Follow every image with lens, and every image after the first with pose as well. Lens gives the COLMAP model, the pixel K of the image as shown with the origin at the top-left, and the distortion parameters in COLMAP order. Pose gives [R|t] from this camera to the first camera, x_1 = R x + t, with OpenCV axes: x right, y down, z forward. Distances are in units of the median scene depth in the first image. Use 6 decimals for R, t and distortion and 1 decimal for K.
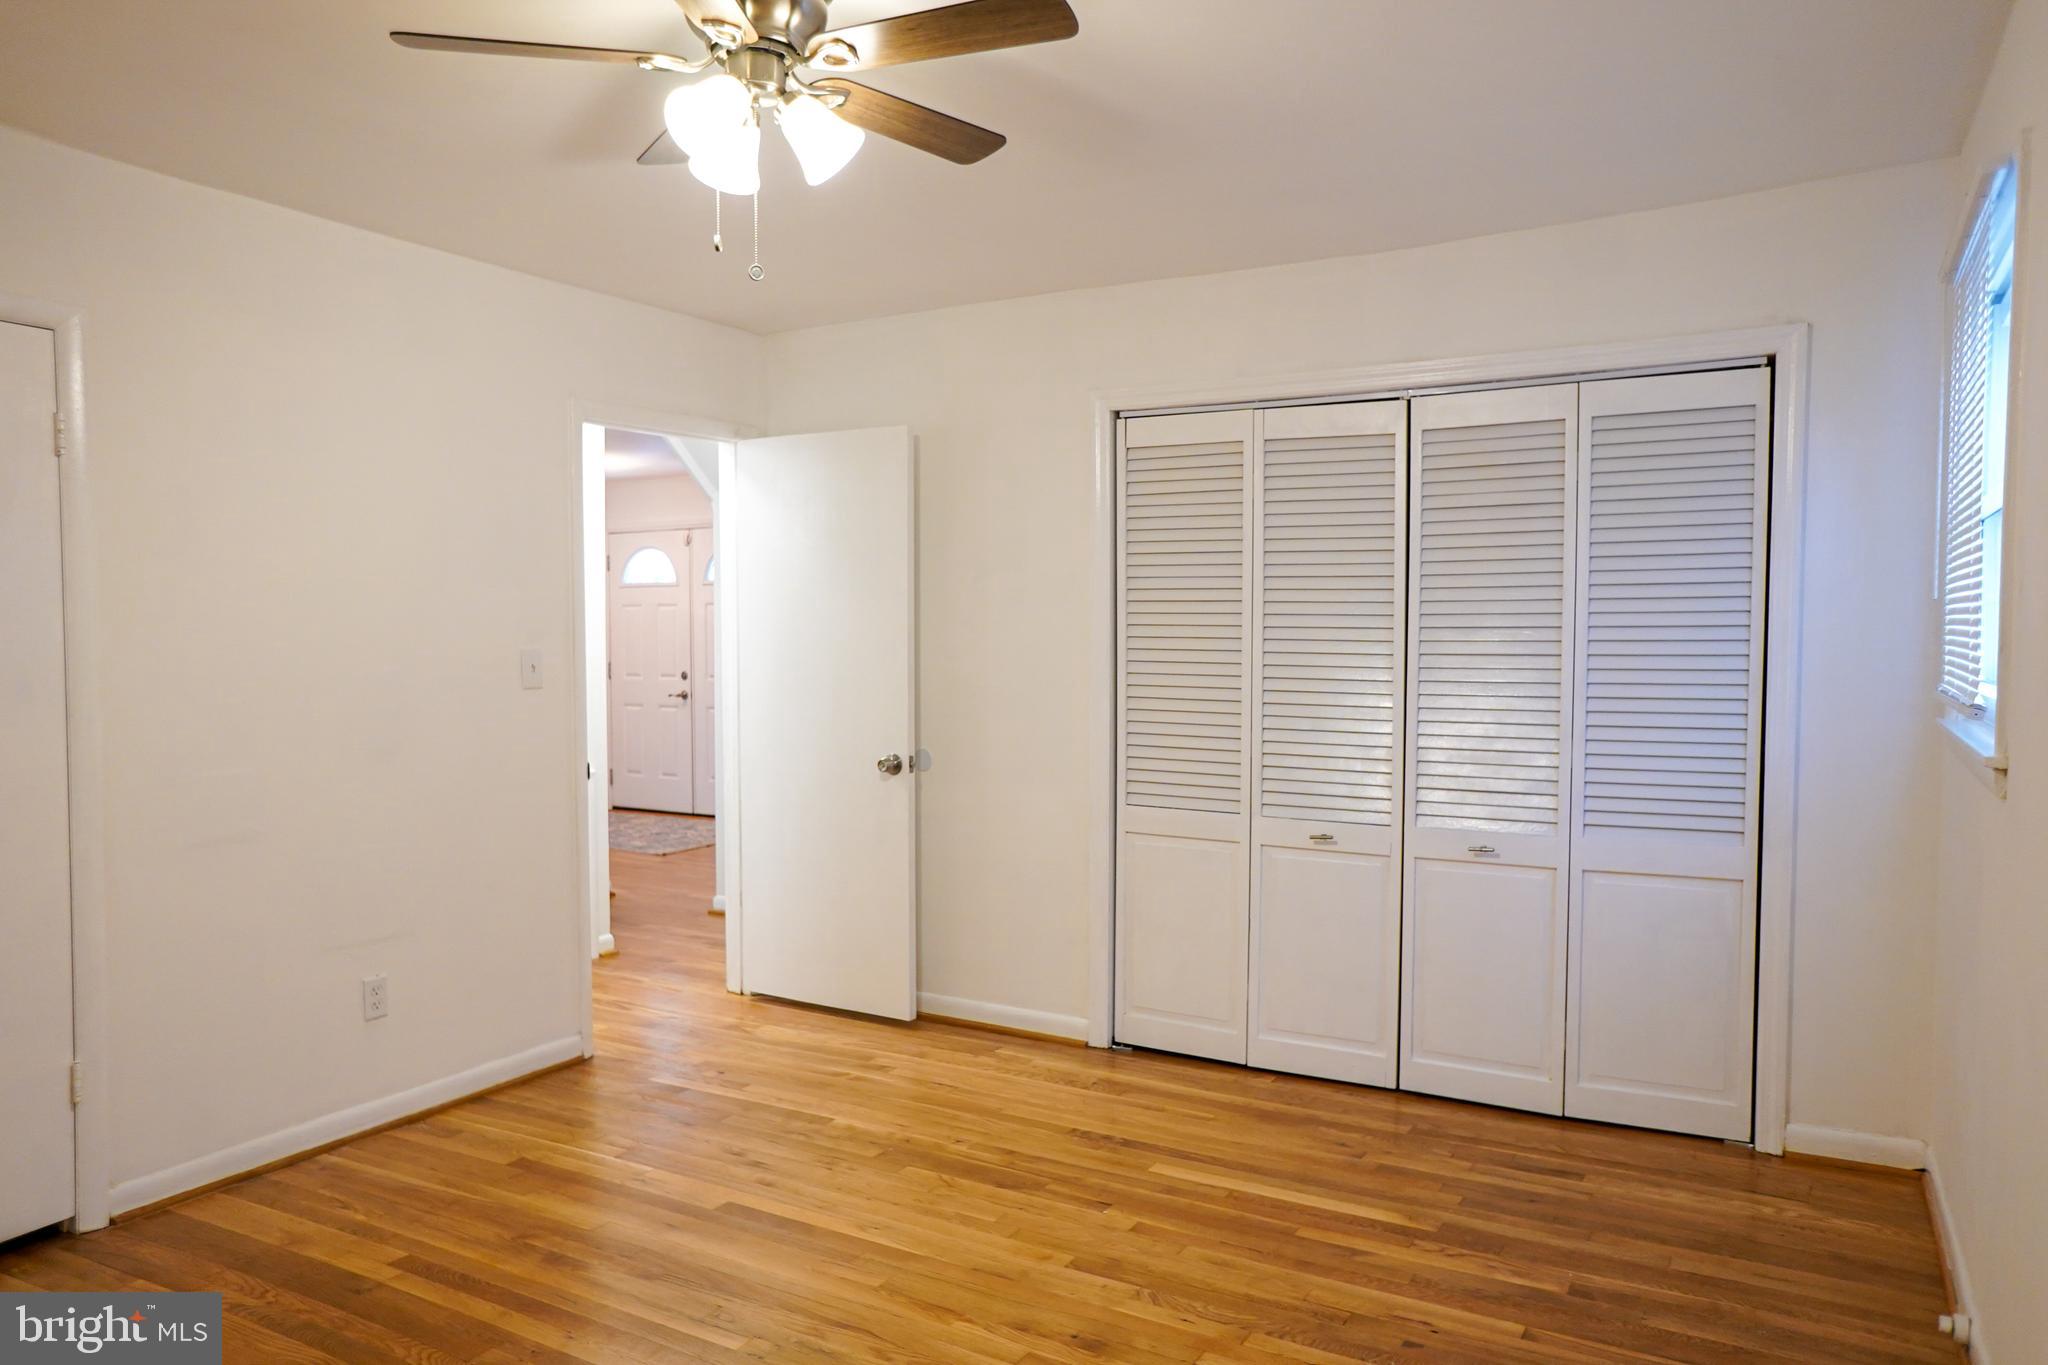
lens RADIAL K [[1385.5, 0, 1007.8], [0, 1385.5, 677.1], [0, 0, 1]] dist [-0.066484, 0.075662]
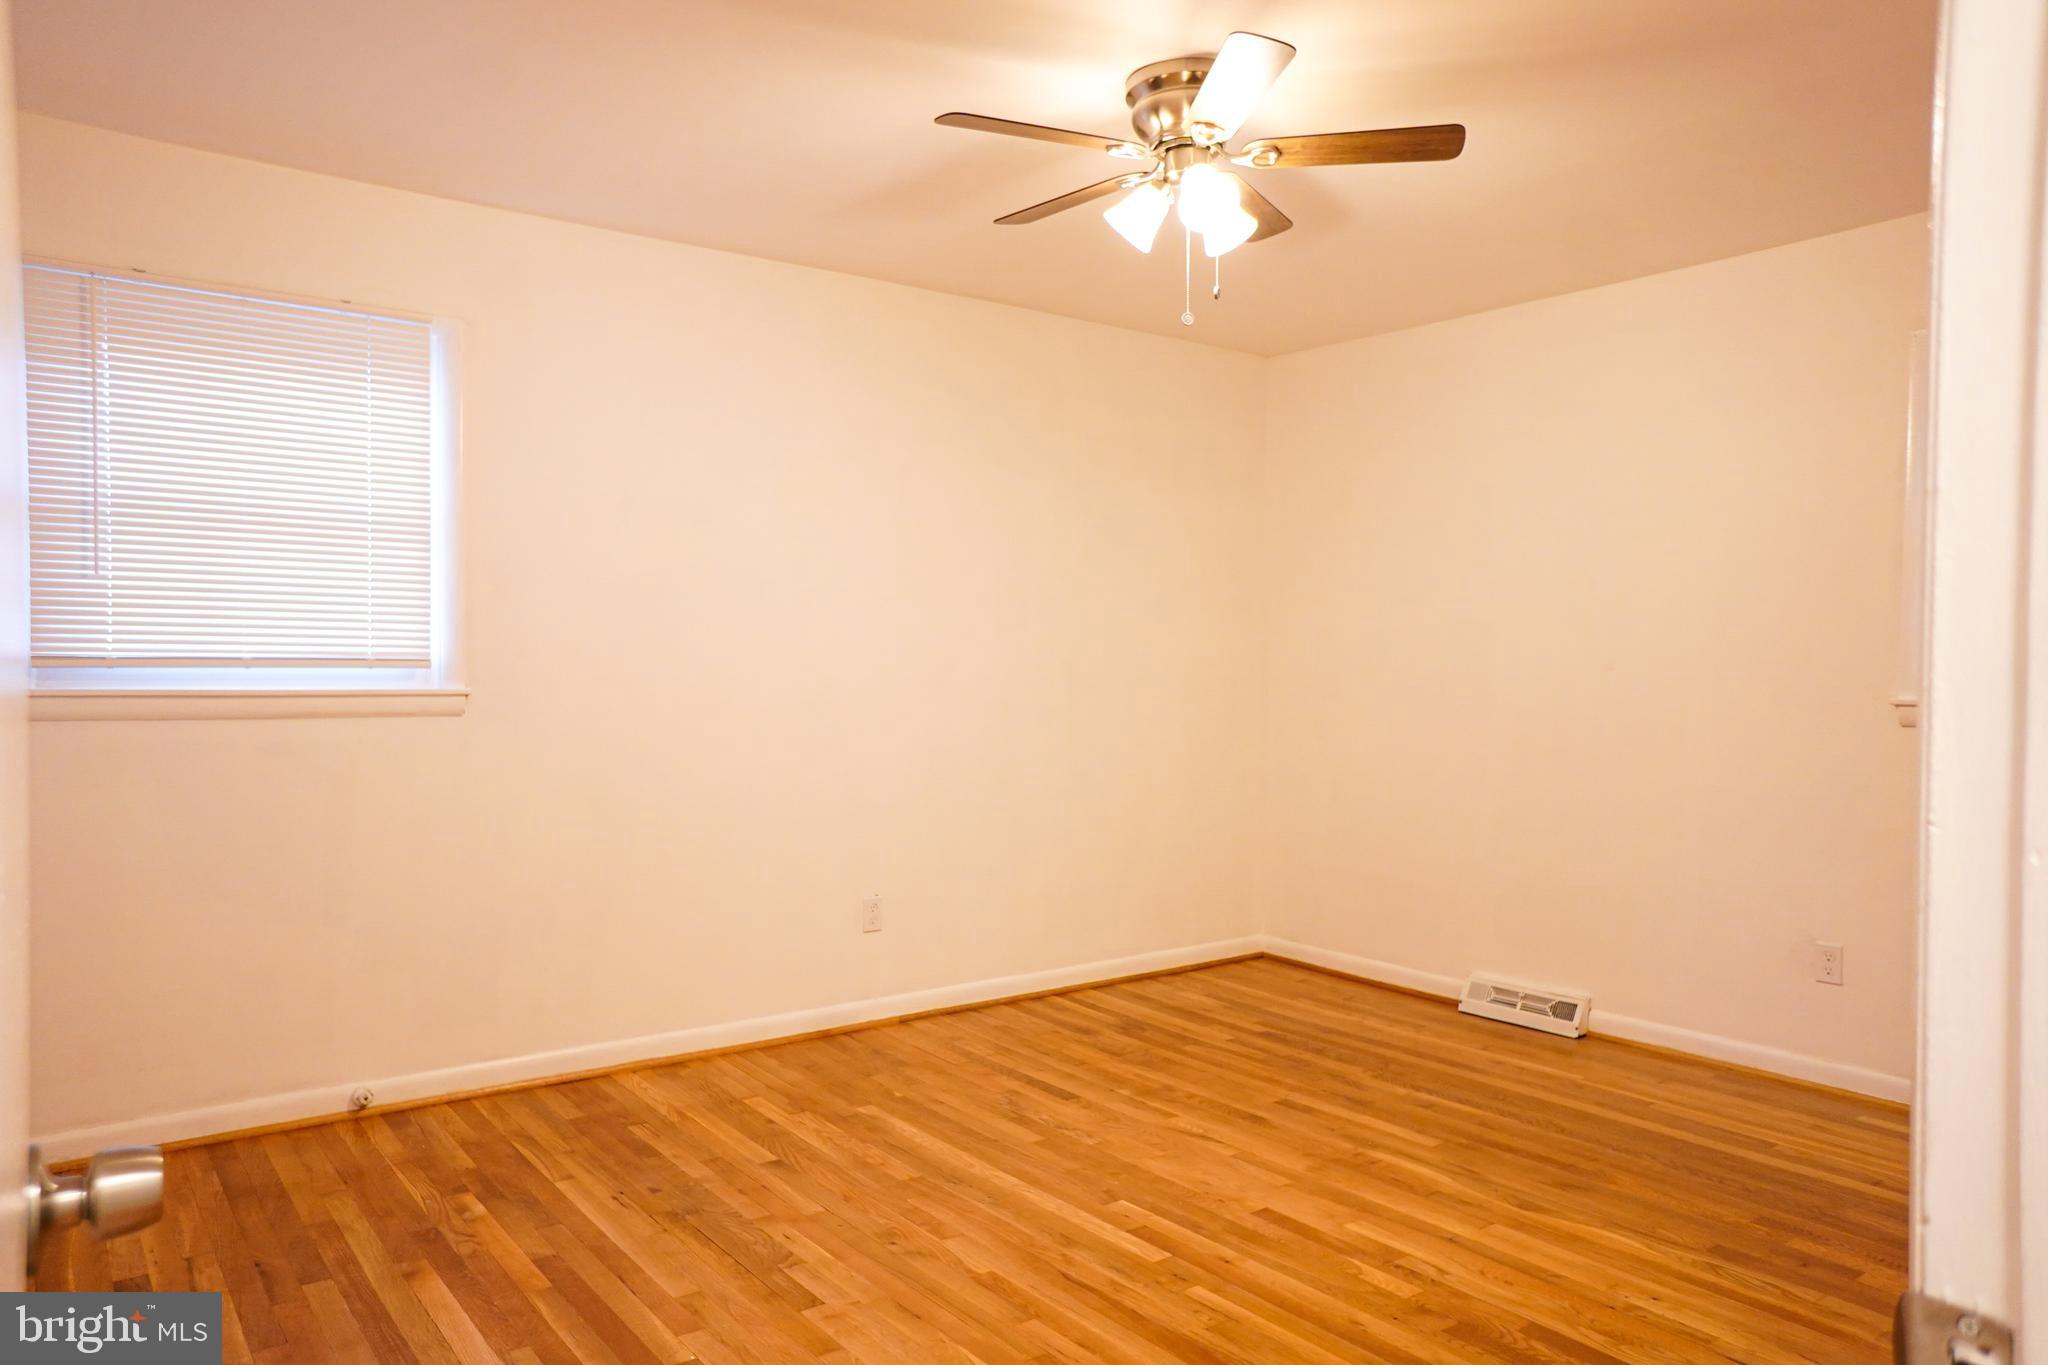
lens RADIAL K [[1385.5, 0, 1007.8], [0, 1385.5, 677.1], [0, 0, 1]] dist [-0.066484, 0.075662]
pose [[-0.923242, -0.010342, 0.384081, -0.418241], [0.006068, 0.999121, 0.041488, -0.016028], [-0.384172, 0.040634, -0.922367, 1.805874]]
